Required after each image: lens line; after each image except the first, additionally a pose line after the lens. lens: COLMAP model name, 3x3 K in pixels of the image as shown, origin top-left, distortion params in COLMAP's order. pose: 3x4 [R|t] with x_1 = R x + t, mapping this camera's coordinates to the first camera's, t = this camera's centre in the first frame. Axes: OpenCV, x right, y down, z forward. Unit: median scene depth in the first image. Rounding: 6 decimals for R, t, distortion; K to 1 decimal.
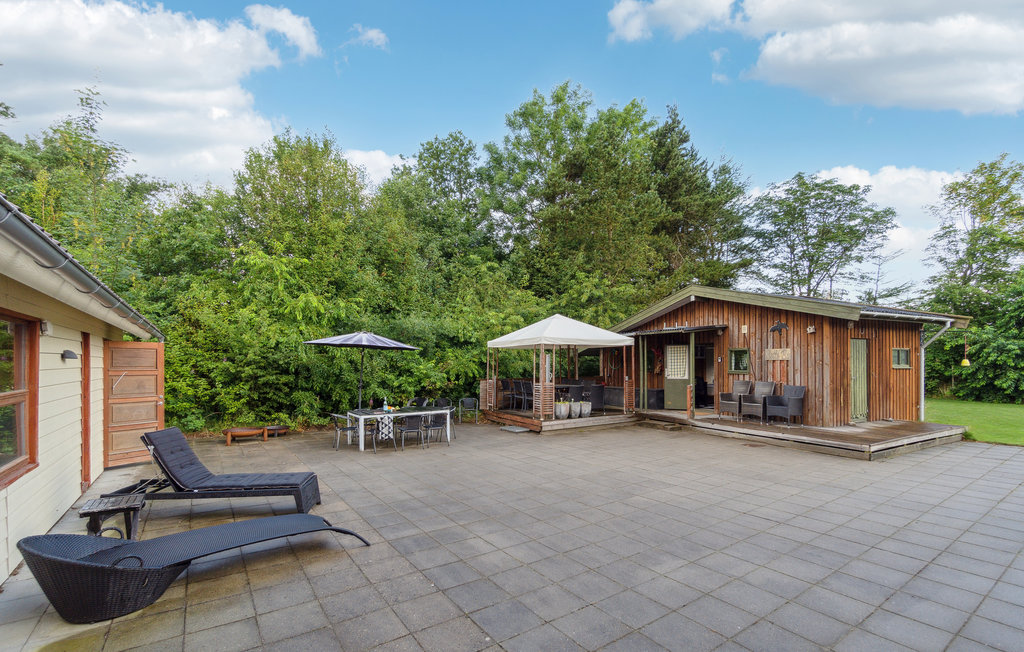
lens RADIAL K [[458.0, 0, 516.8], [0, 458.0, 365.6], [0, 0, 1]] dist [-0.003162, -0.000061]
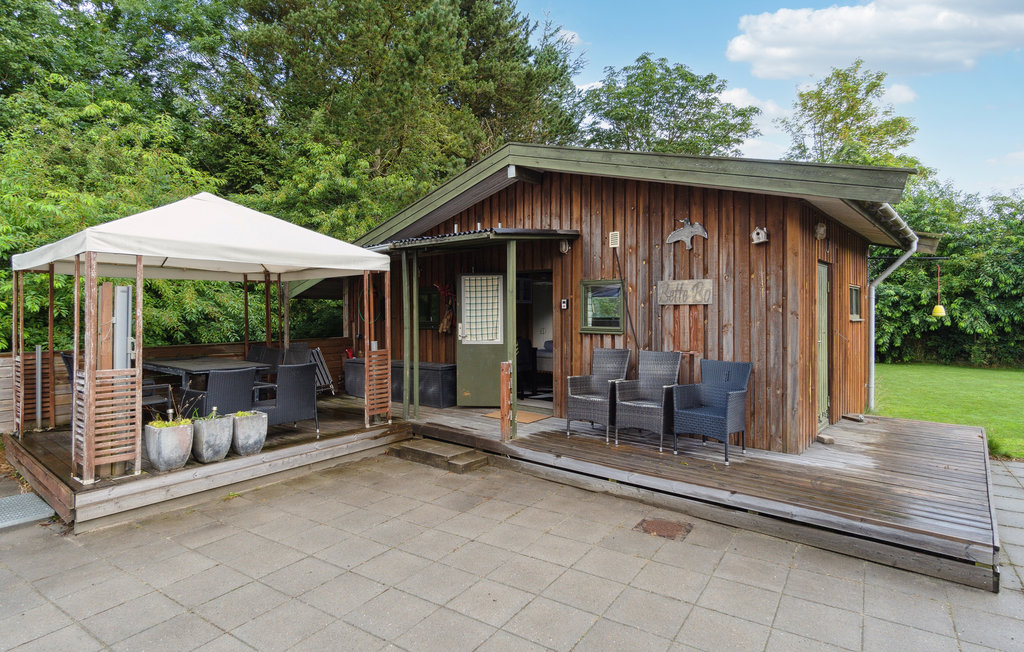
lens RADIAL K [[537.1, 0, 508.1], [0, 537.1, 328.4], [0, 0, 1]] dist [-0.015534, -0.000357]
pose [[0.934051, -0.011551, 0.356952, 0.189134], [0.003050, 0.999698, 0.024371, -0.001527], [-0.357126, -0.021675, 0.933805, 0.500319]]
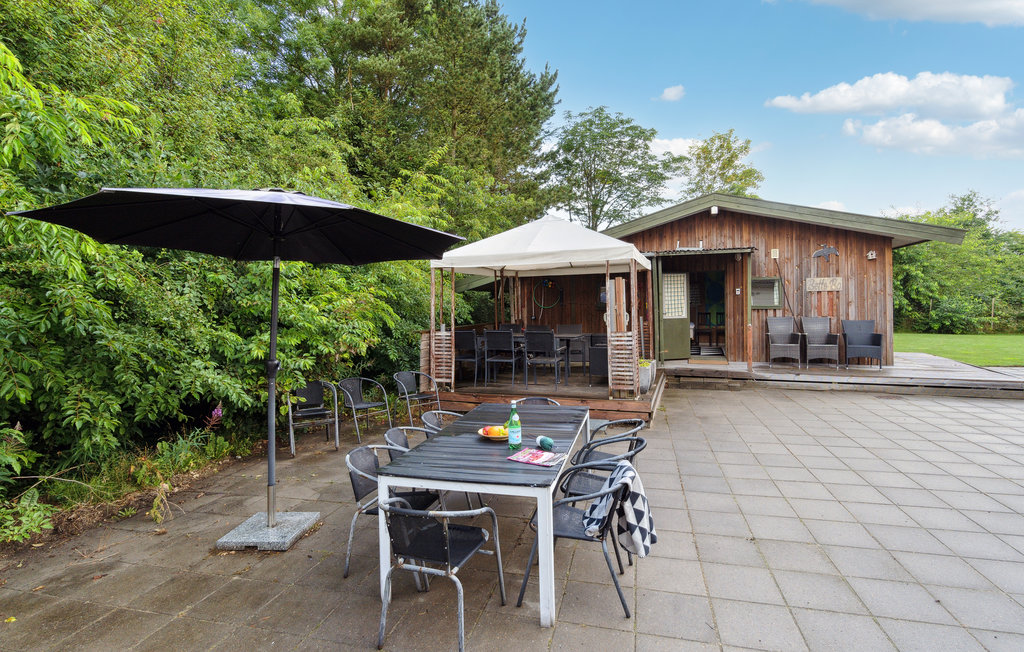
lens RADIAL K [[480.5, 0, 511.9], [0, 480.5, 322.1], [0, 0, 1]] dist [-0.013268, 0.000043]
pose [[0.763828, -0.037409, 0.644335, -0.392819], [0.019506, 0.999201, 0.034889, 0.002843], [-0.645125, -0.014080, 0.763947, 0.625953]]
